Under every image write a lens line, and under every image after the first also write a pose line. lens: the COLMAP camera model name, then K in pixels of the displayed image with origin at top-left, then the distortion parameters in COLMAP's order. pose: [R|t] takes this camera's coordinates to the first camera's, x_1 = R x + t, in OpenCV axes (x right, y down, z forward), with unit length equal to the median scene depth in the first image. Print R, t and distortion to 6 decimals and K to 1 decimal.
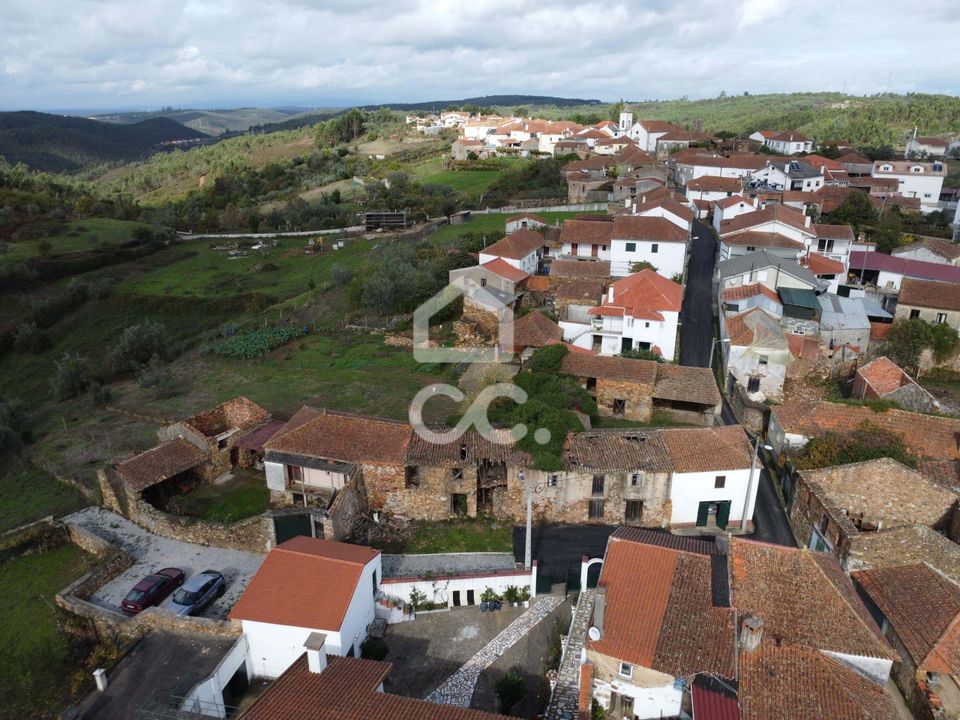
lens RADIAL K [[691.7, 0, 478.0], [0, 691.7, 361.1], [0, 0, 1]] dist [-0.035449, 0.002451]
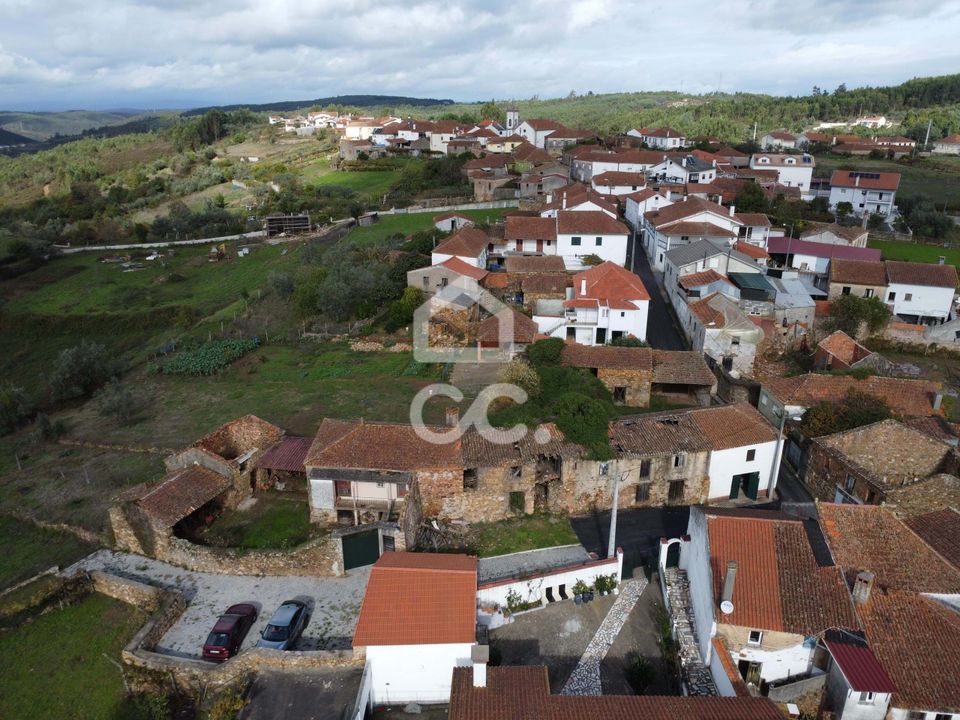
lens RADIAL K [[691.7, 0, 475.4], [0, 691.7, 359.3], [0, 0, 1]] dist [-0.035449, 0.002451]
pose [[0.979859, -0.069130, 0.187344, -0.185782], [0.069562, 0.997568, 0.004277, -0.005234], [-0.187184, 0.008841, 0.982285, 0.021573]]
